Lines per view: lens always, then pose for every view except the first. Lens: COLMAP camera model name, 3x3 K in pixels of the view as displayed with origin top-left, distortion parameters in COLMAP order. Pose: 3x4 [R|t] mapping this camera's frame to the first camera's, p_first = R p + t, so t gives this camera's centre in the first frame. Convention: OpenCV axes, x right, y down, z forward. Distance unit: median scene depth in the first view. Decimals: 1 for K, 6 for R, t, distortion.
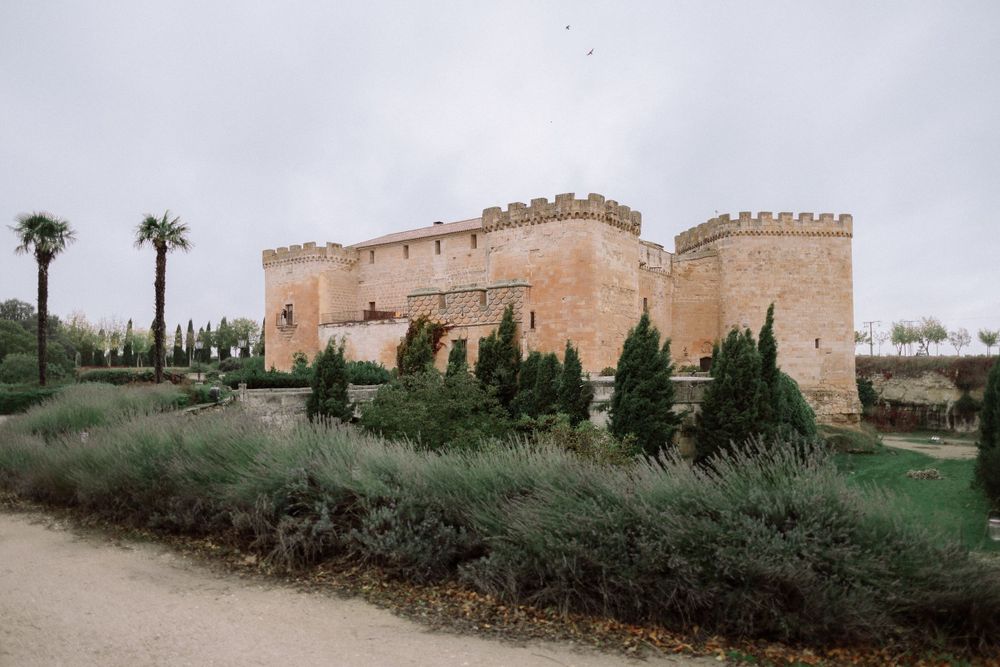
lens RADIAL K [[696.4, 0, 489.4], [0, 696.4, 335.0], [0, 0, 1]] dist [0.034743, -0.011669]
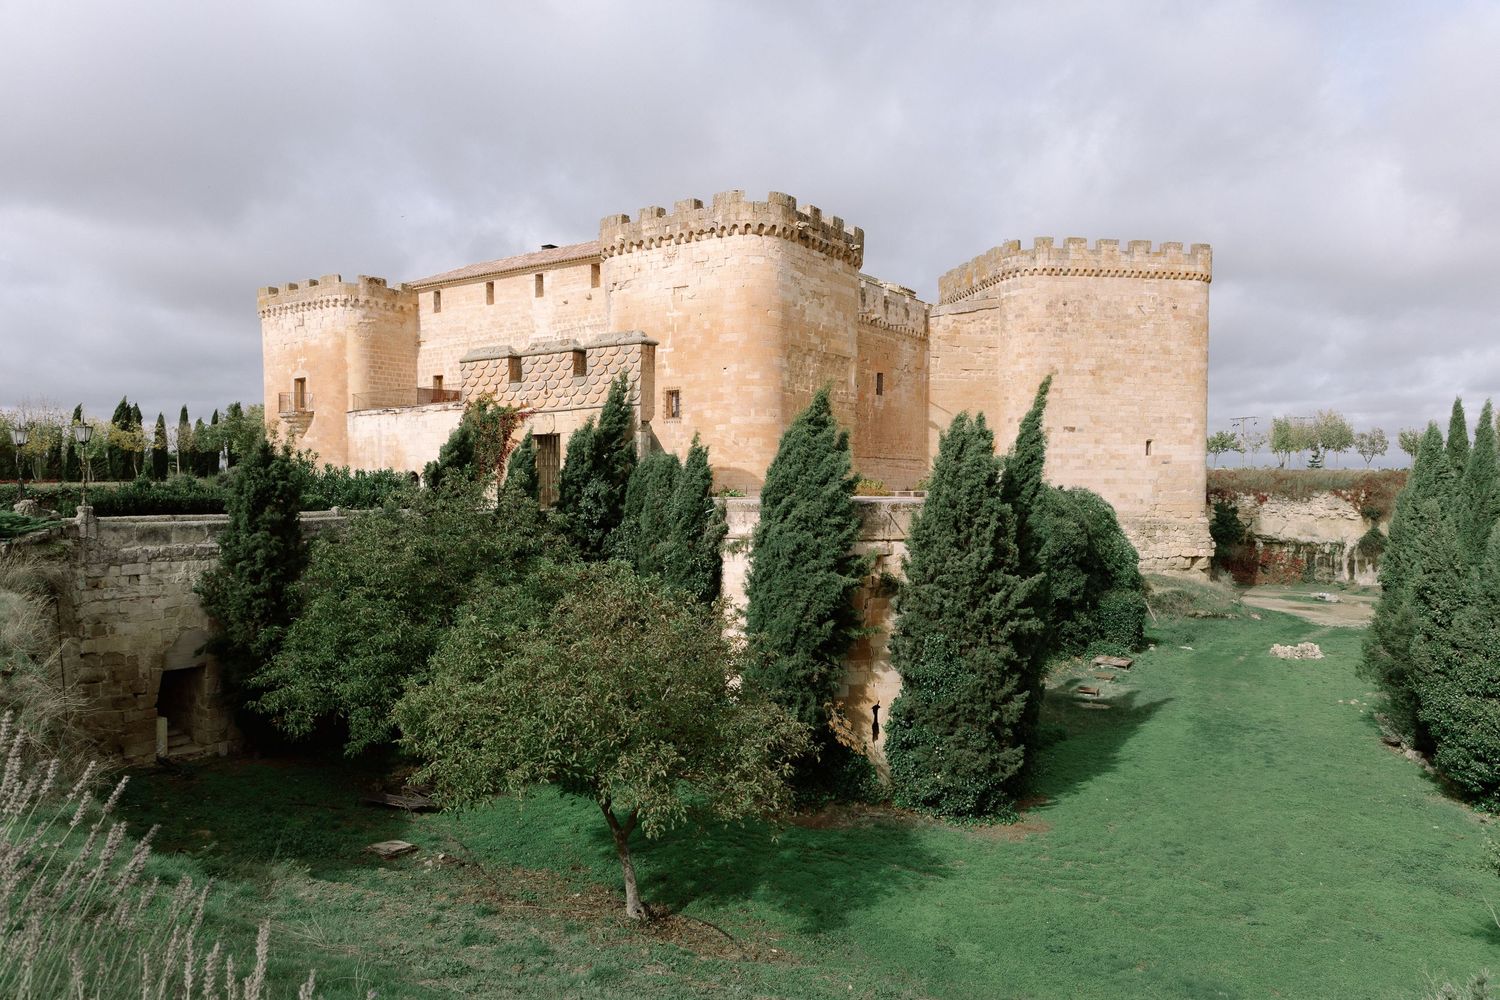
lens RADIAL K [[1044.6, 0, 758.1], [0, 1044.6, 500.5], [0, 0, 1]] dist [0.034743, -0.011669]
pose [[0.998609, 0.002849, 0.052650, 0.085349], [-0.005928, 0.998274, 0.058421, 0.008934], [-0.052392, -0.058651, 0.996903, 0.086561]]
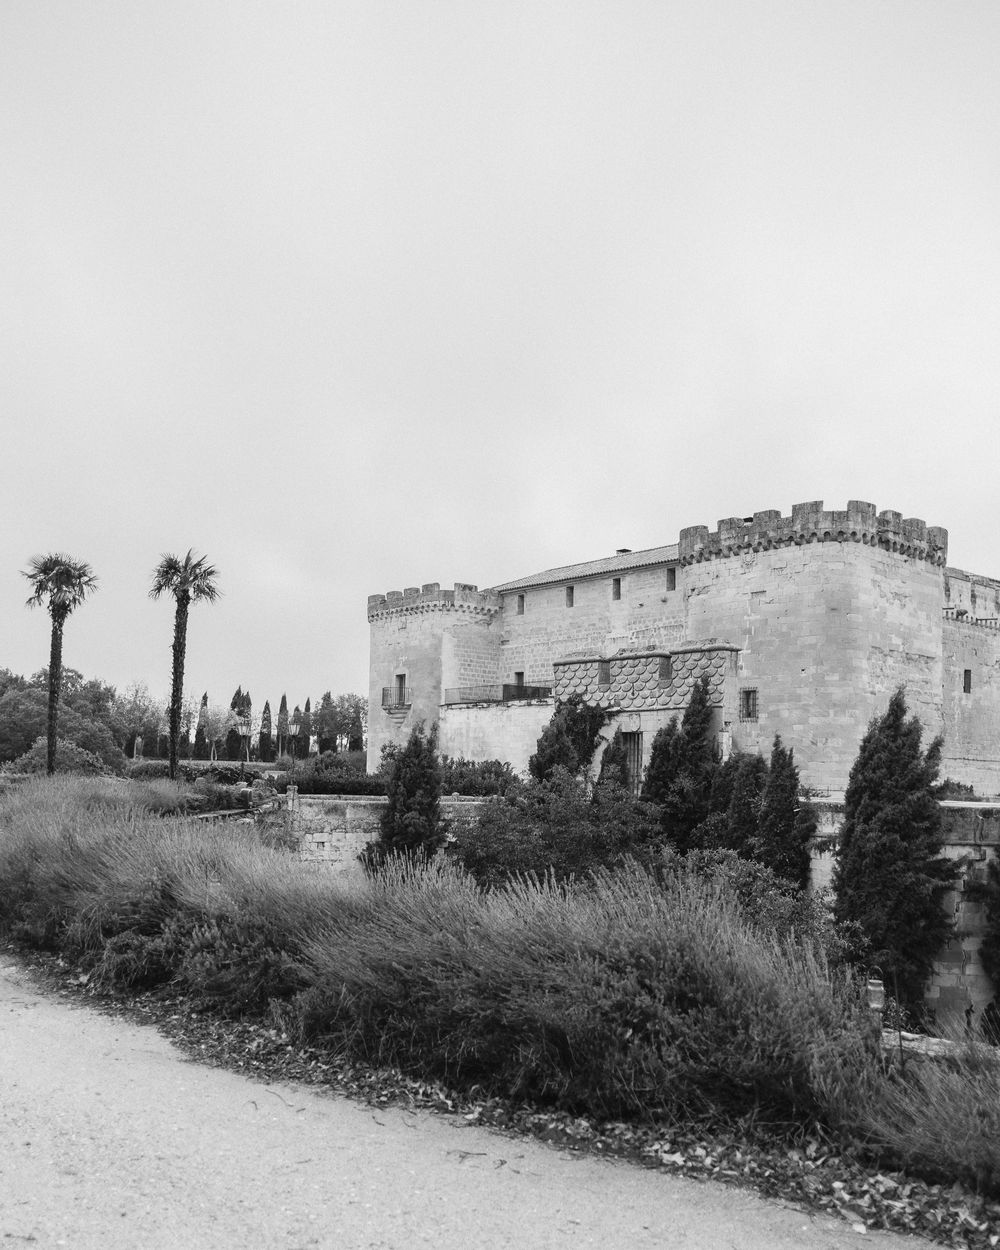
lens RADIAL K [[1099.0, 0, 455.3], [0, 1099.0, 678.6], [0, 0, 1]] dist [0.008963, -0.019787]
pose [[0.964670, 0.011170, -0.263225, 0.063671], [-0.021988, 0.999029, -0.038190, -0.000160], [0.262543, 0.042628, 0.963978, -0.025871]]
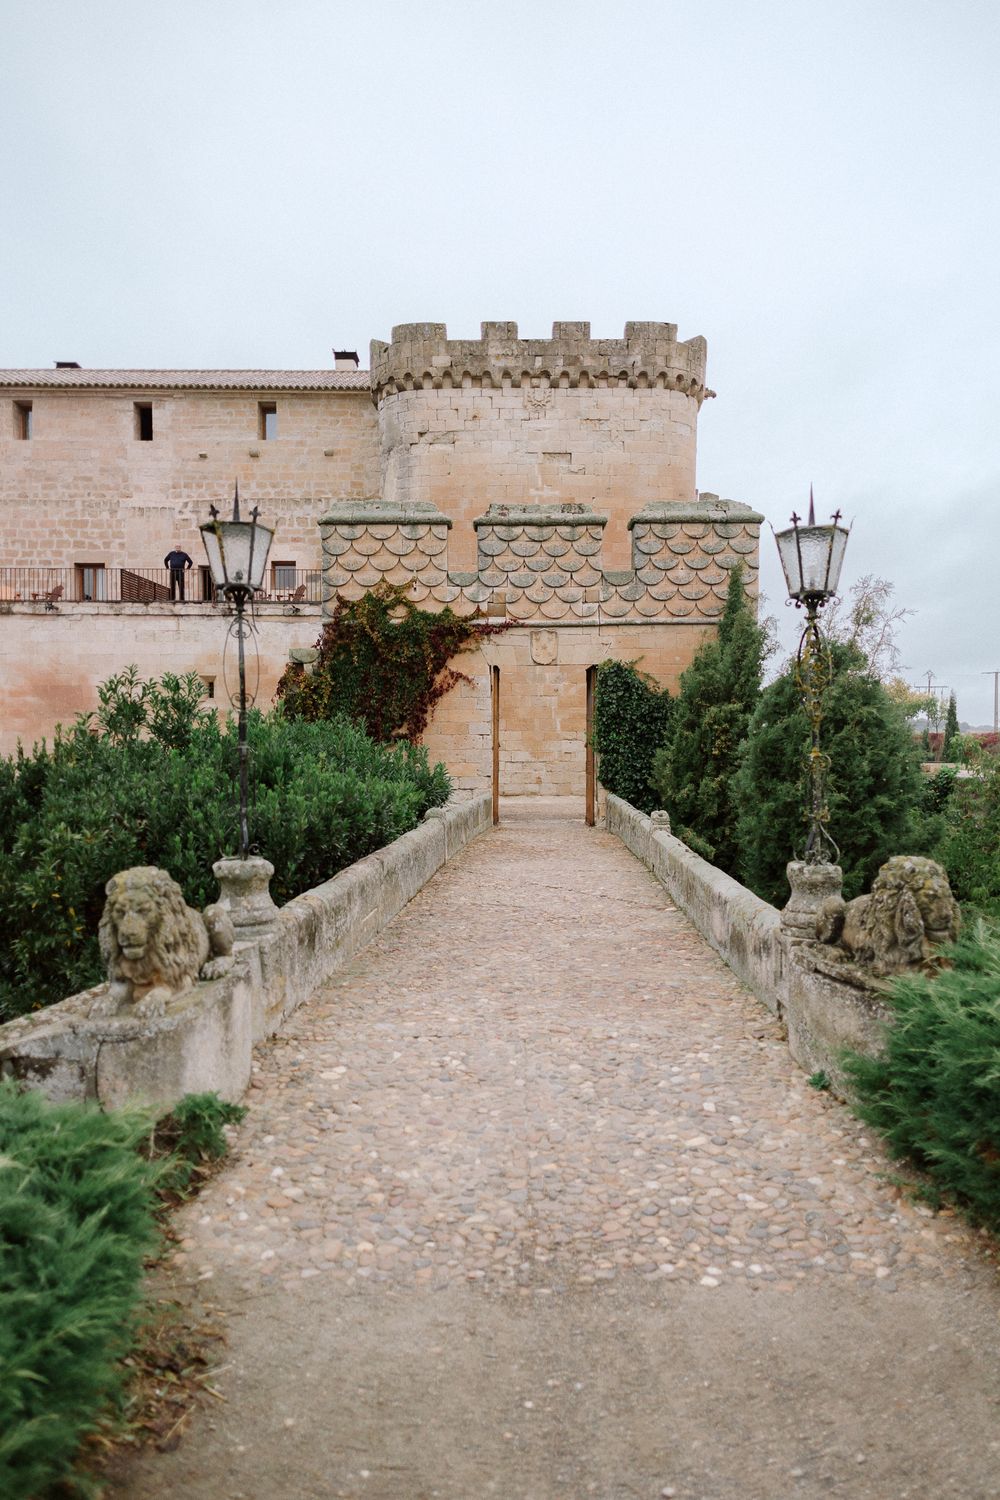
lens RADIAL K [[1044.6, 0, 502.8], [0, 1044.6, 755.3], [0, 0, 1]] dist [0.034743, -0.011669]
pose [[0.790330, 0.001914, 0.612678, -0.329217], [-0.033241, 0.998656, 0.039760, 0.027751], [-0.611779, -0.051789, 0.789332, 0.543871]]
